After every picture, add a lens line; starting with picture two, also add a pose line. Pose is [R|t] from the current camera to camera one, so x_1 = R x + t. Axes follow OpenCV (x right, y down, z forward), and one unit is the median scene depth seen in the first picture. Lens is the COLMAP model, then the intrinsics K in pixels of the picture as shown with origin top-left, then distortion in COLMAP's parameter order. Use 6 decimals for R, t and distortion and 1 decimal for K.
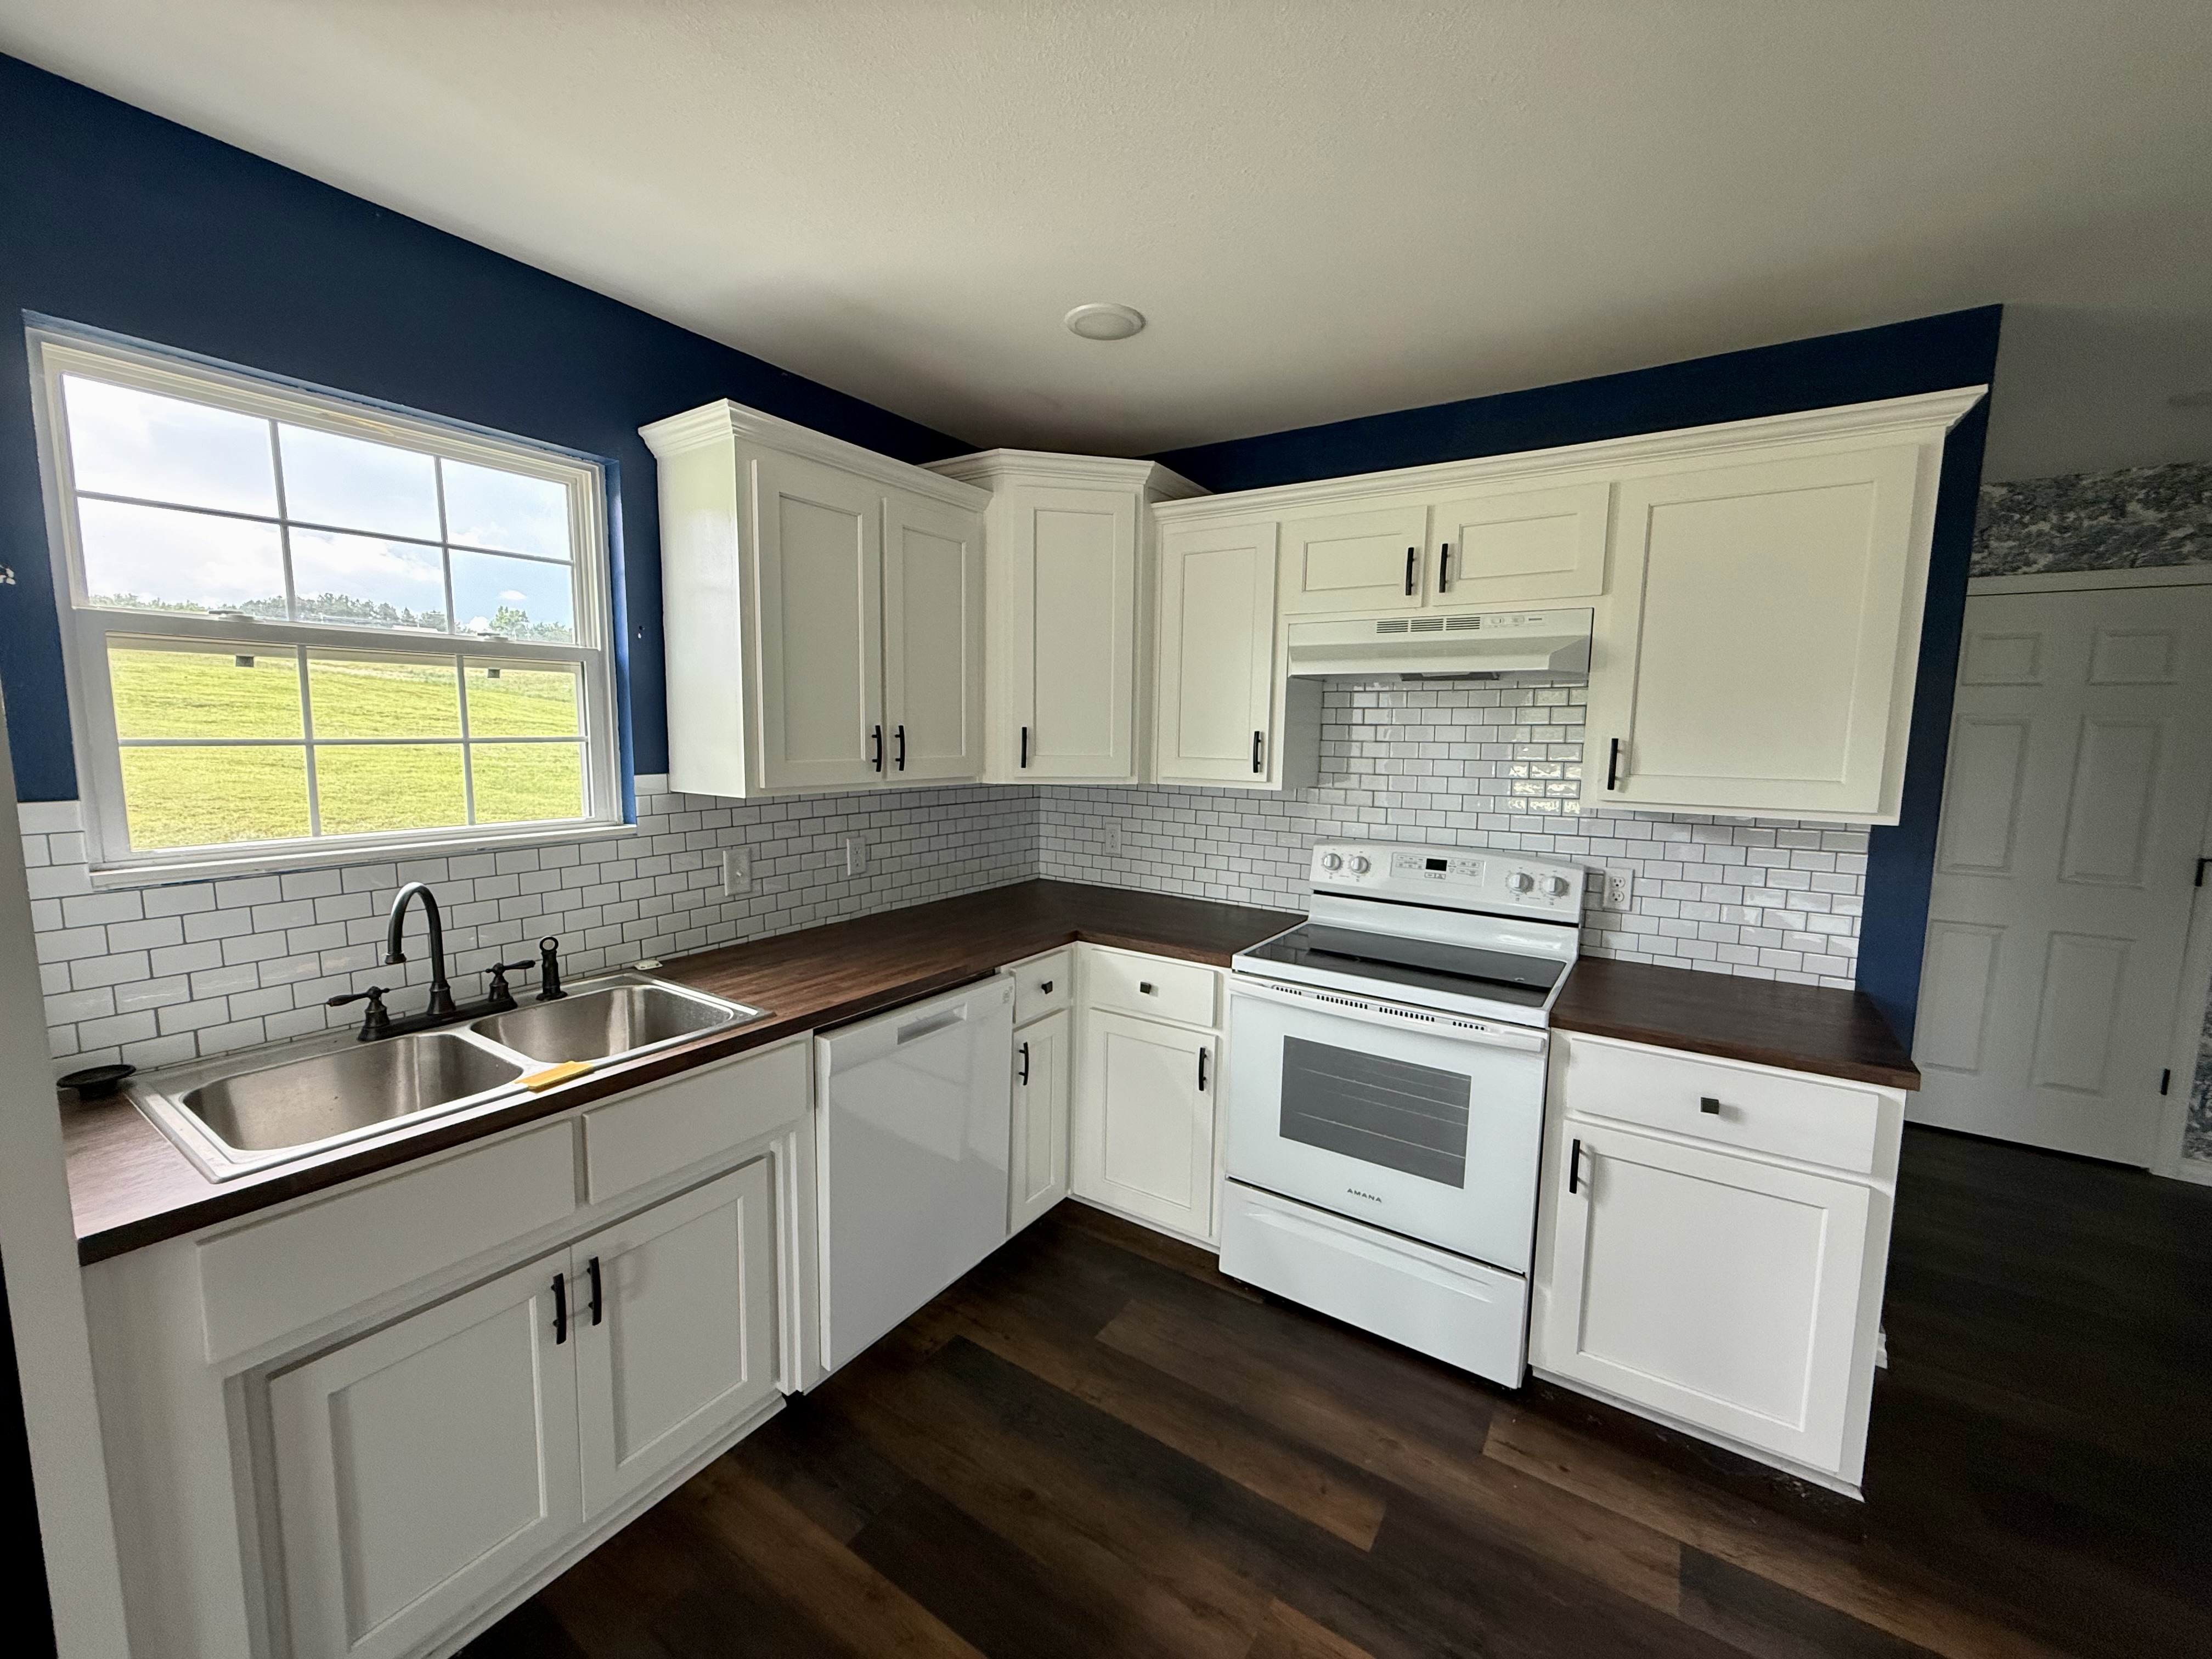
lens RADIAL K [[878.8, 0, 1105.6], [0, 878.8, 831.6], [0, 0, 1]] dist [-0.010107, 0.000660]
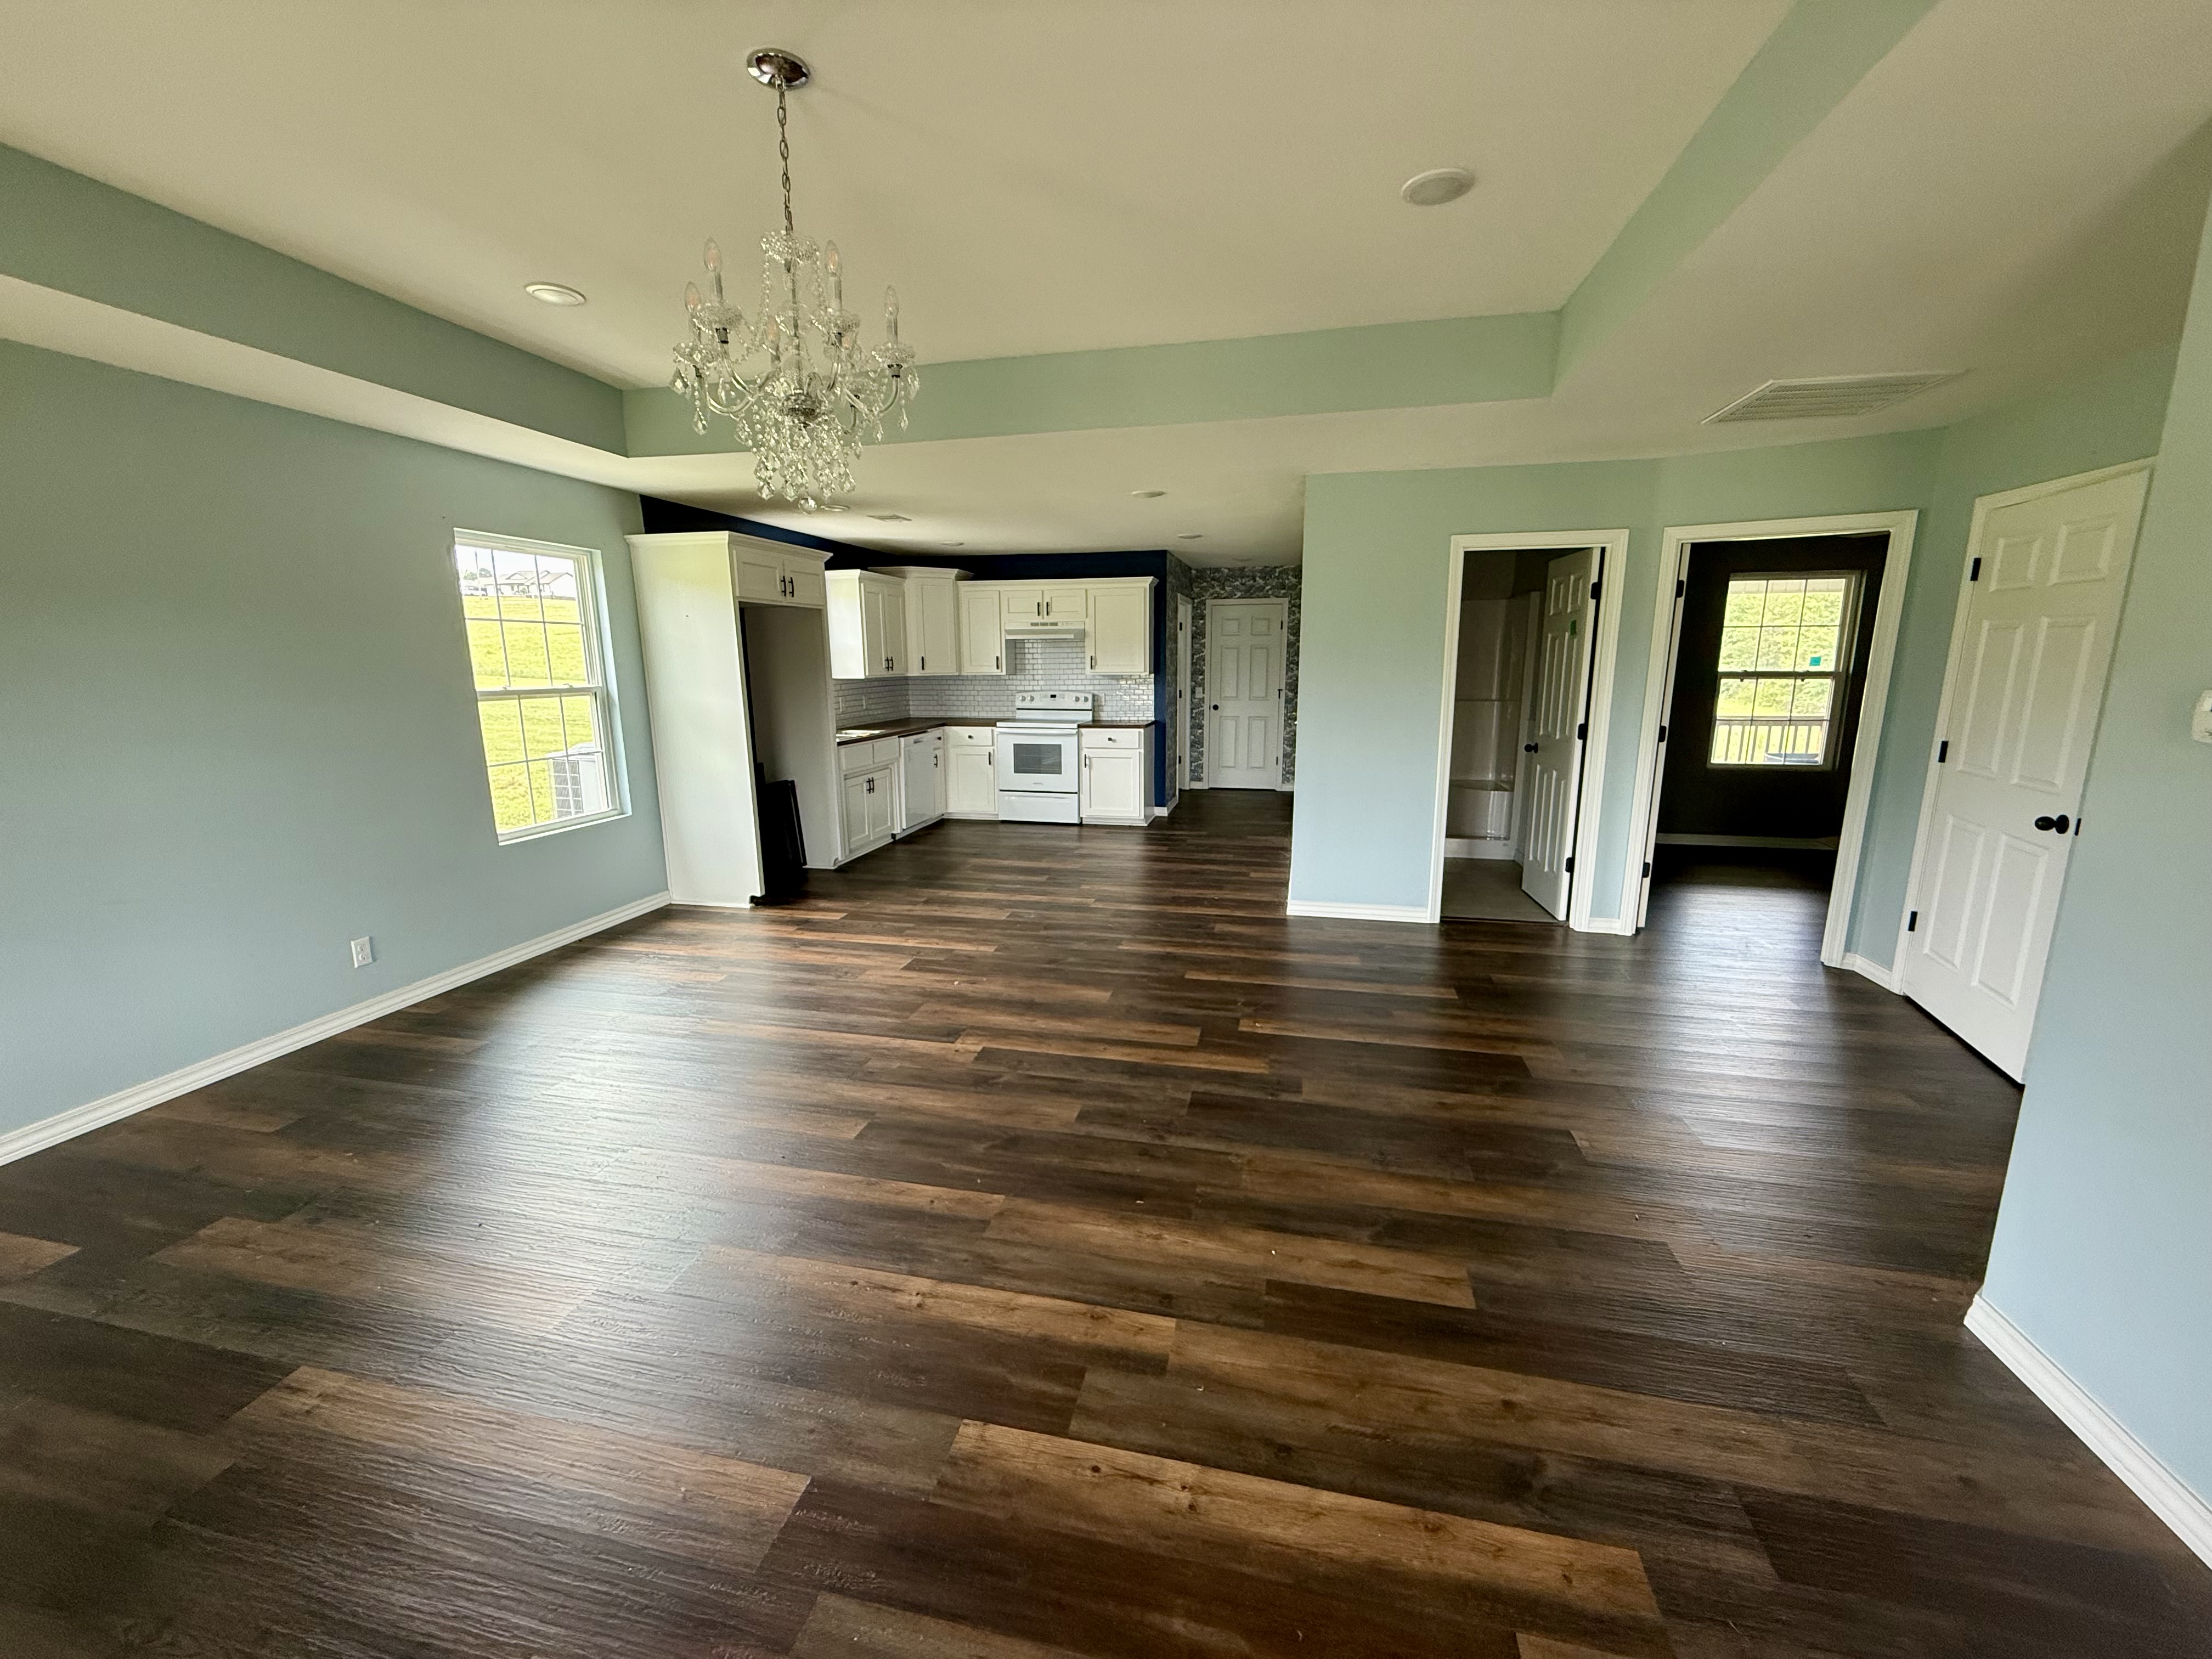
lens RADIAL K [[878.8, 0, 1097.2], [0, 878.8, 832.2], [0, 0, 1]] dist [-0.010107, 0.000660]
pose [[0.936844, -0.089741, 0.338038, -0.627822], [0.061105, 0.993653, 0.094445, 0.243644], [-0.344368, -0.067825, 0.936381, -2.177958]]
